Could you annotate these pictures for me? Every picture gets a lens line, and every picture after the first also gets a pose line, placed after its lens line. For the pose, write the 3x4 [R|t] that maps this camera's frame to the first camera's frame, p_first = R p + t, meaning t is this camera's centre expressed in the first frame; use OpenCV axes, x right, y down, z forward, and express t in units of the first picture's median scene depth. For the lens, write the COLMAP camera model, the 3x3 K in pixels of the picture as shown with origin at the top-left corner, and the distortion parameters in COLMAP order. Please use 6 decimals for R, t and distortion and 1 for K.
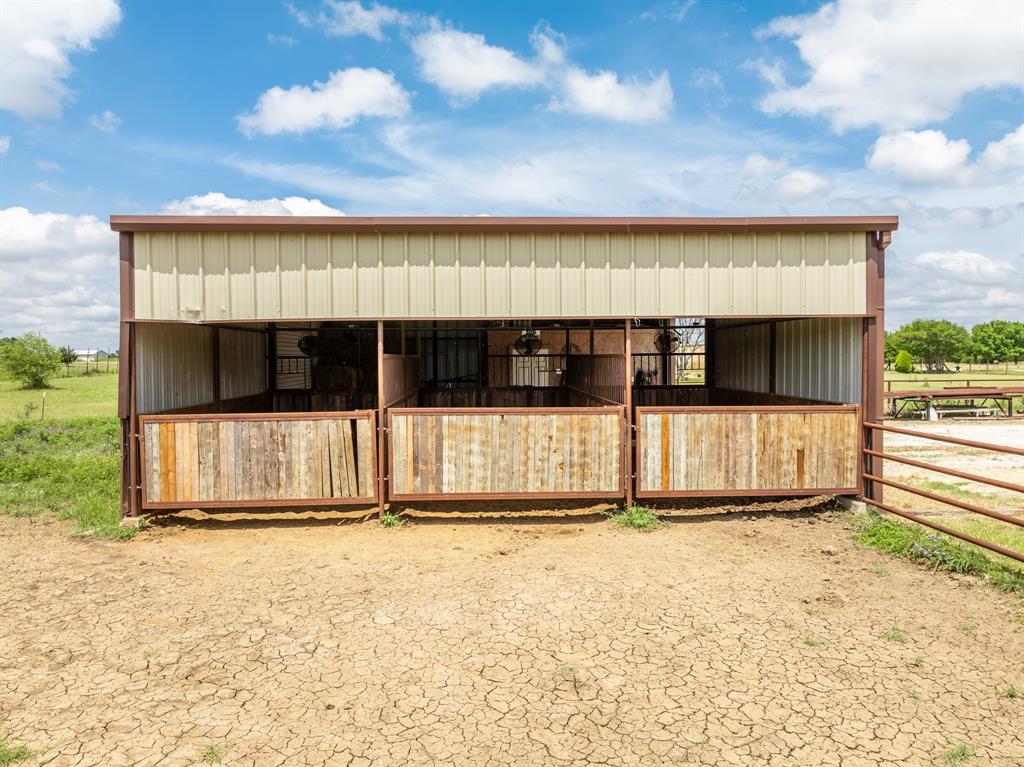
lens RADIAL K [[700.4, 0, 514.3], [0, 700.4, 347.9], [0, 0, 1]] dist [-0.020320, 0.001139]
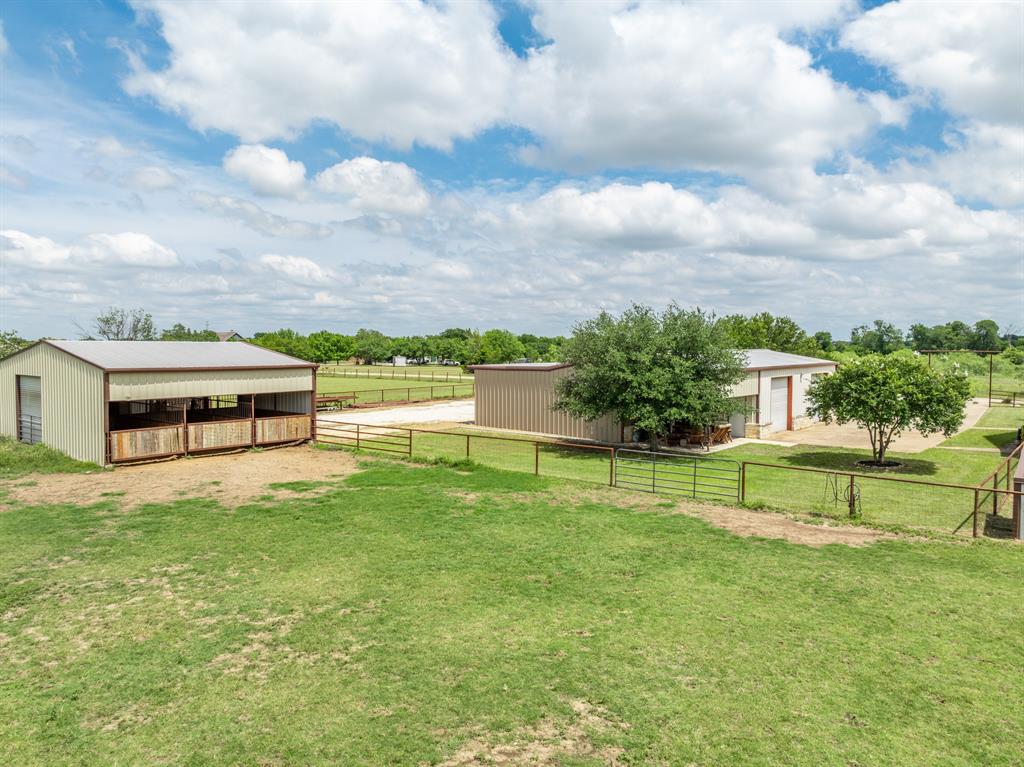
lens RADIAL K [[723.0, 0, 511.7], [0, 723.0, 361.9], [0, 0, 1]] dist [-0.046743, -0.003146]
pose [[0.647642, -0.003329, 0.761937, -0.130362], [-0.022638, 0.999465, 0.023609, -0.023411], [-0.761608, -0.032539, 0.647220, -0.171628]]
